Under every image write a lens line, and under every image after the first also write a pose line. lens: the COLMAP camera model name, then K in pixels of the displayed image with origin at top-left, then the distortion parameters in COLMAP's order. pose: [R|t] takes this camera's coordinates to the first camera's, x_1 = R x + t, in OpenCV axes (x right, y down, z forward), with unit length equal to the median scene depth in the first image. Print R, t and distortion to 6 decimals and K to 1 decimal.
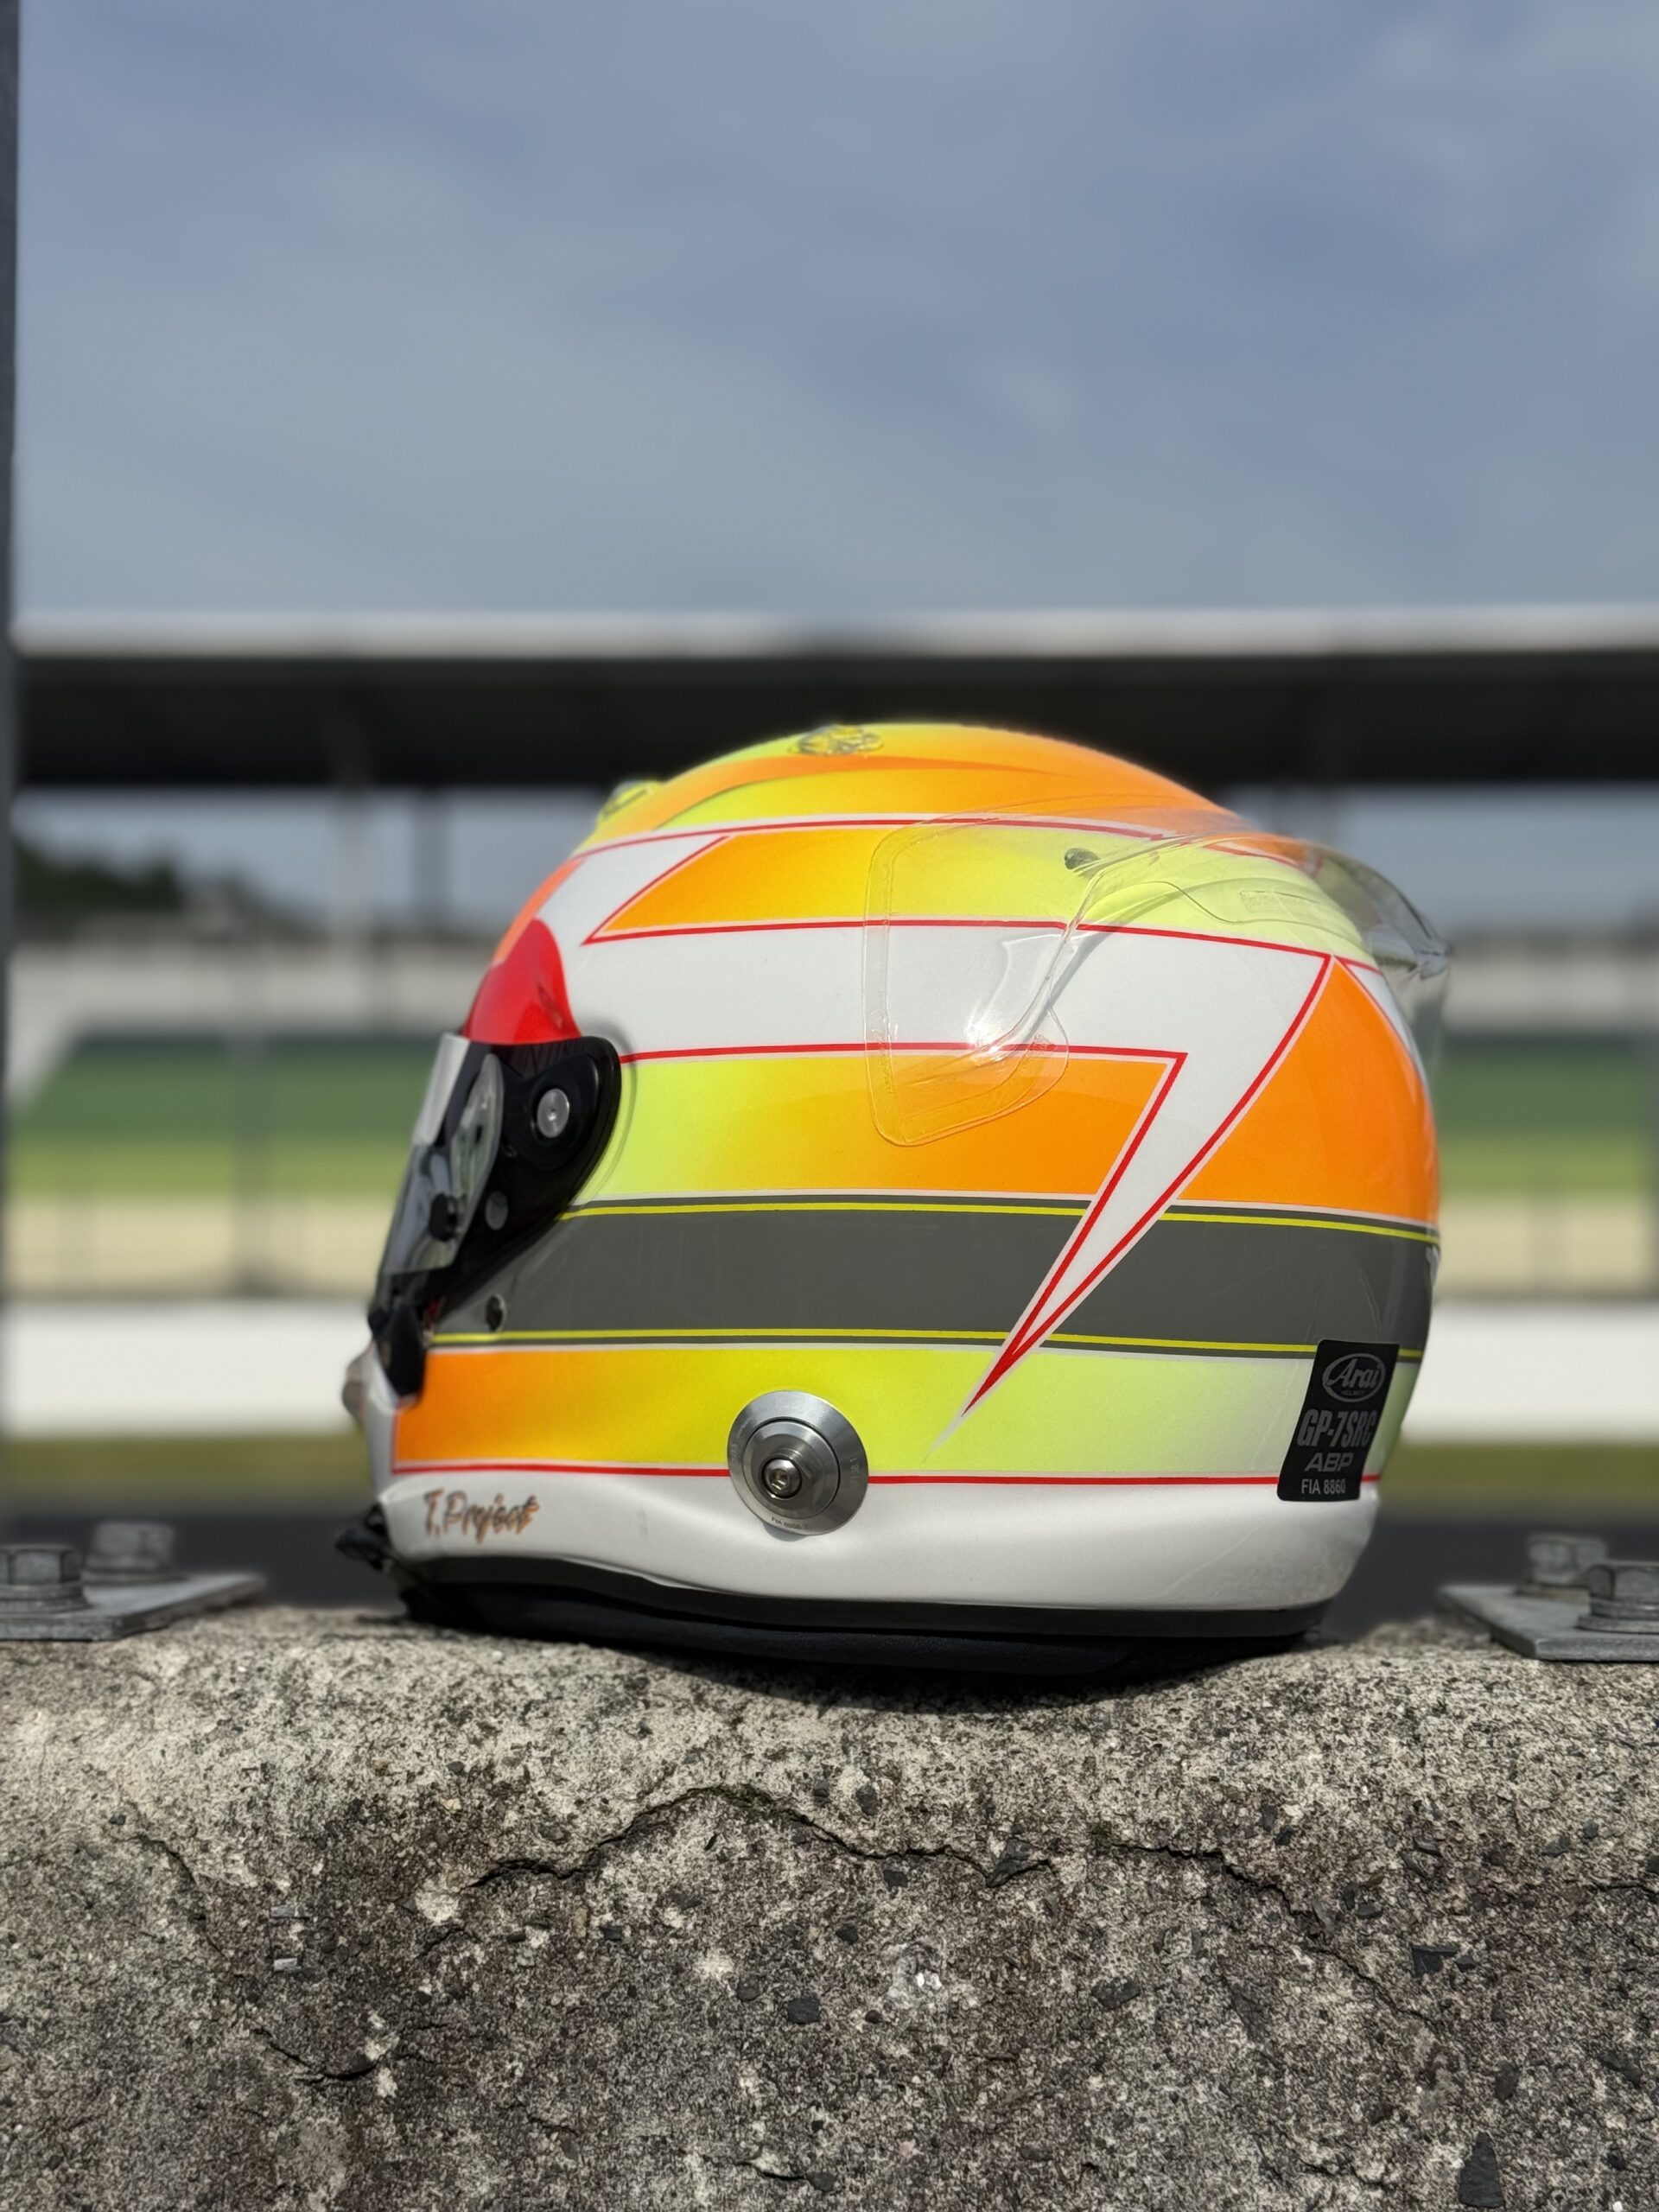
lens RADIAL K [[3110.3, 0, 840.8], [0, 3110.3, 1110.1], [0, 0, 1]] dist [0.077062, 0.000000]
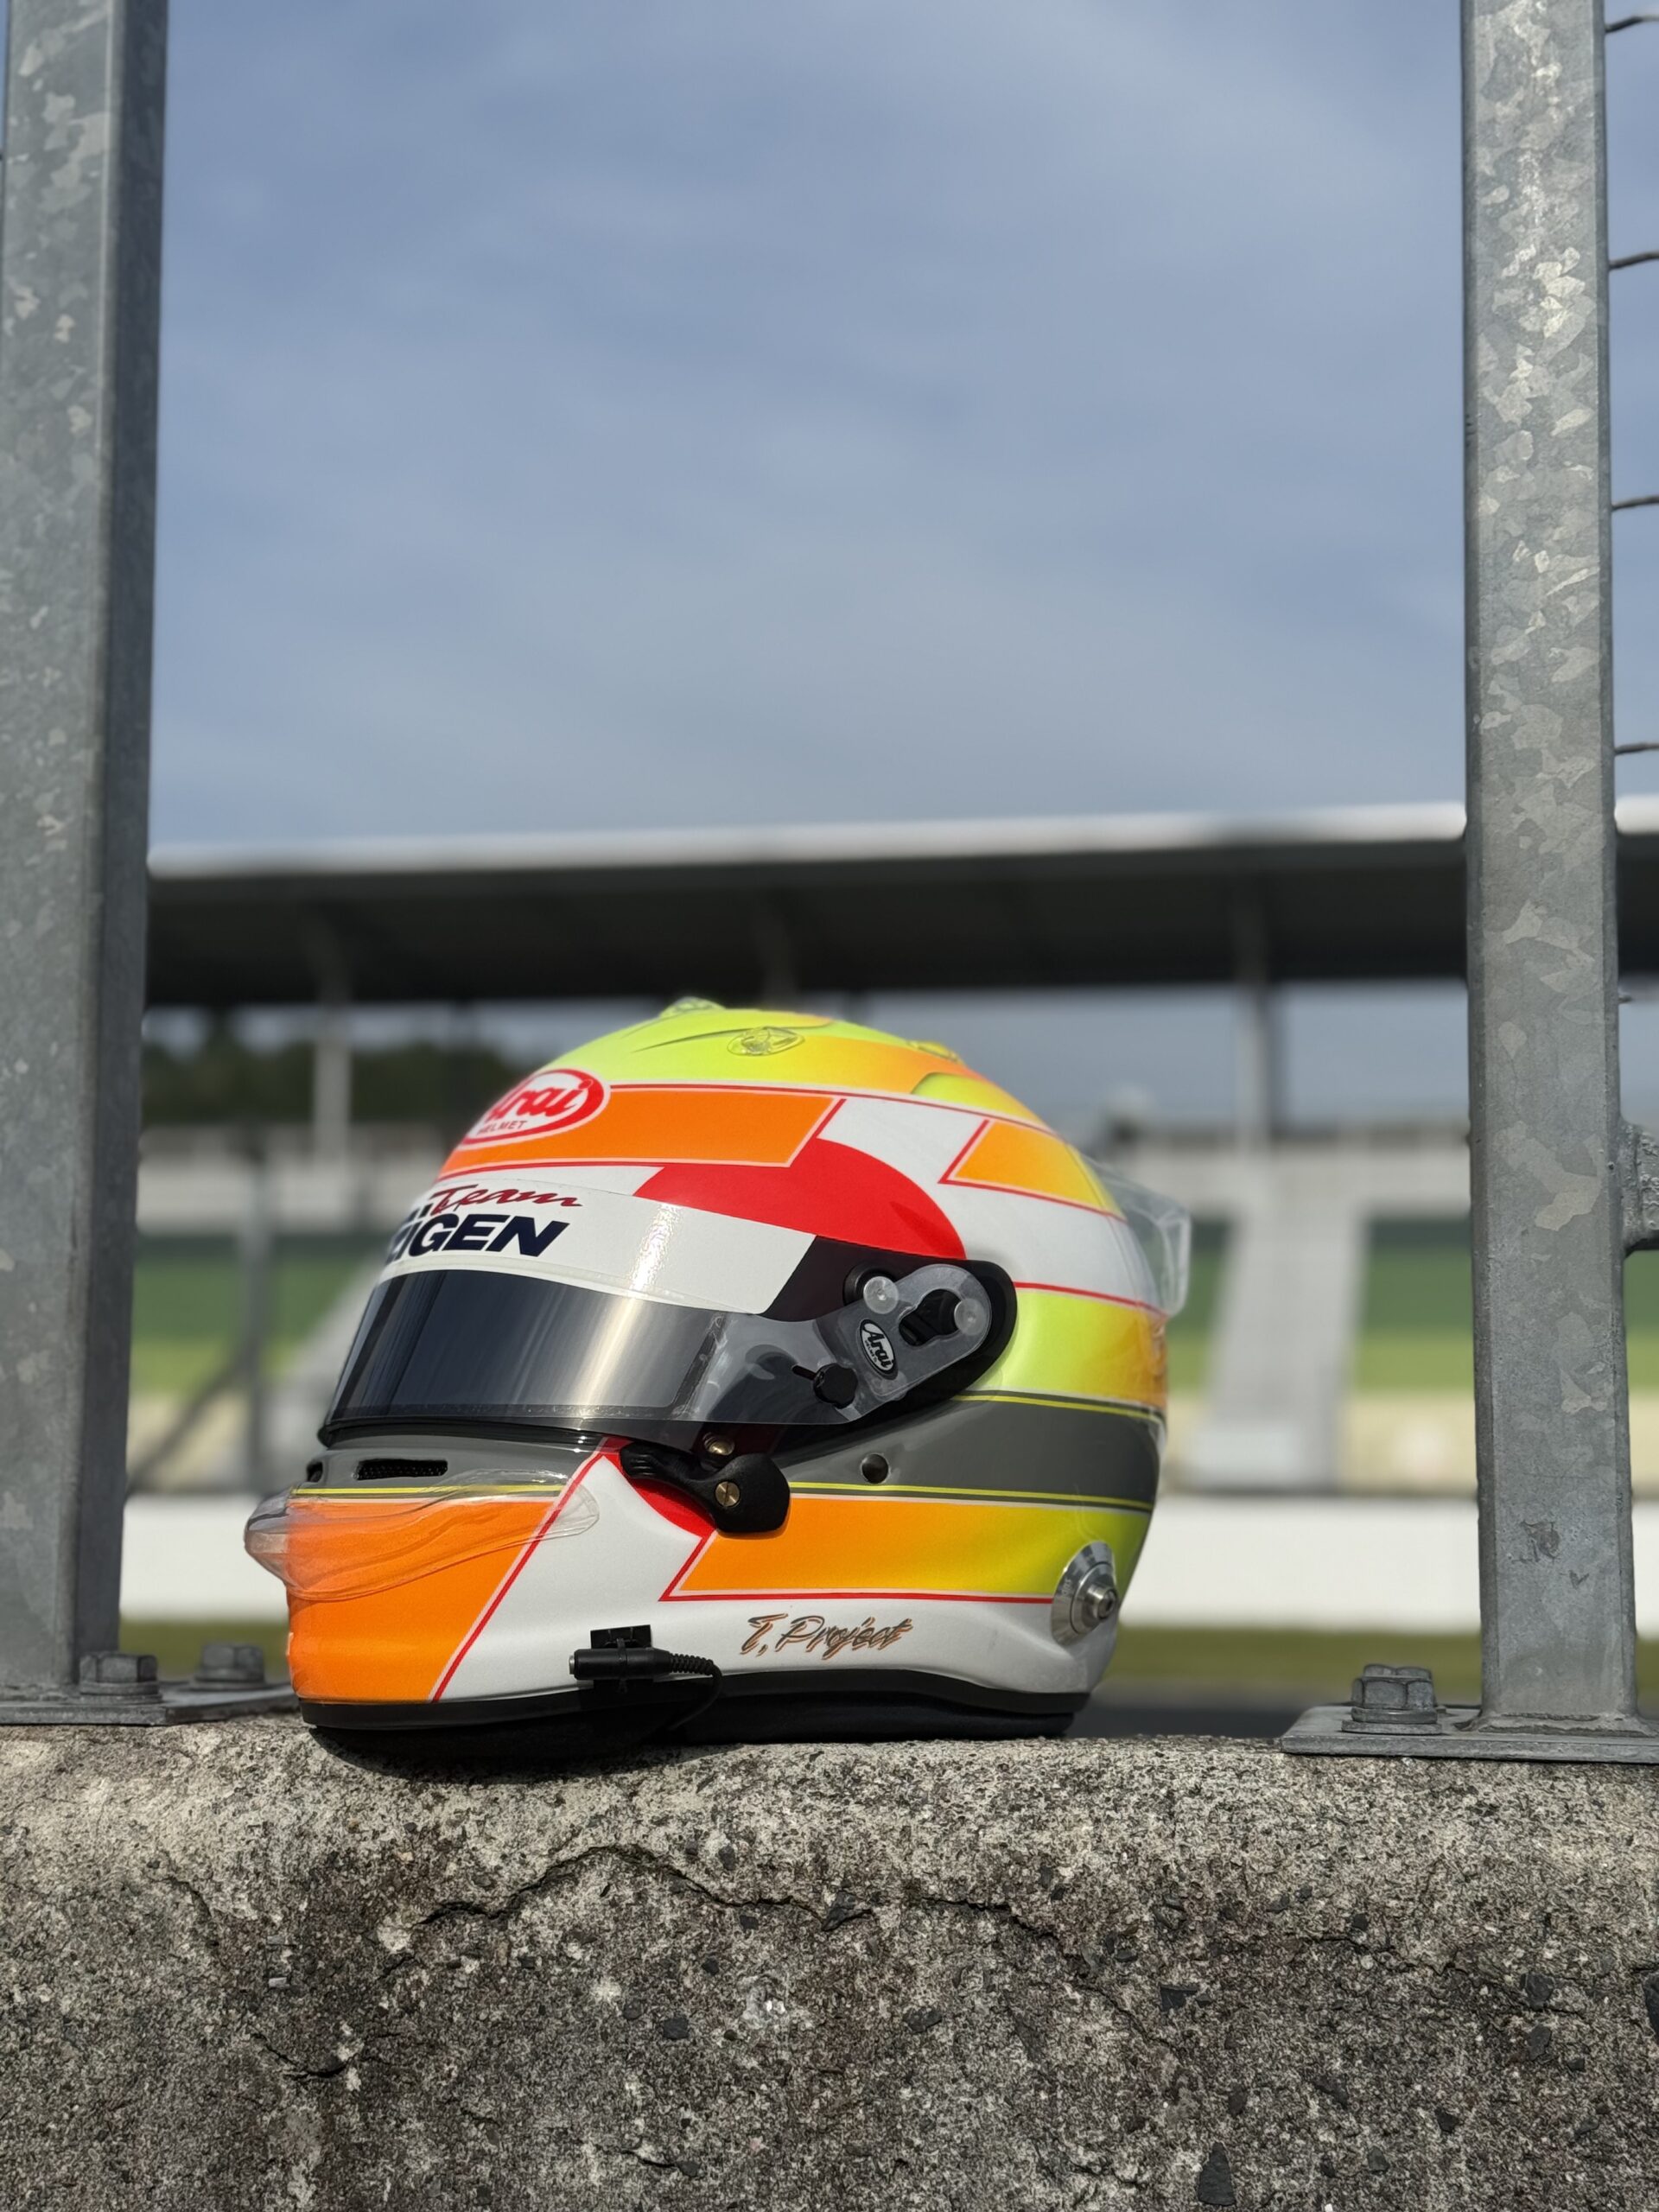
lens RADIAL K [[3110.3, 0, 824.9], [0, 3110.3, 1111.2], [0, 0, 1]] dist [0.077062, 0.000000]
pose [[0.988810, -0.016420, -0.148273, 0.235627], [0.007225, 0.998029, -0.062341, 0.002450], [0.149004, 0.060572, 0.986980, -0.237602]]
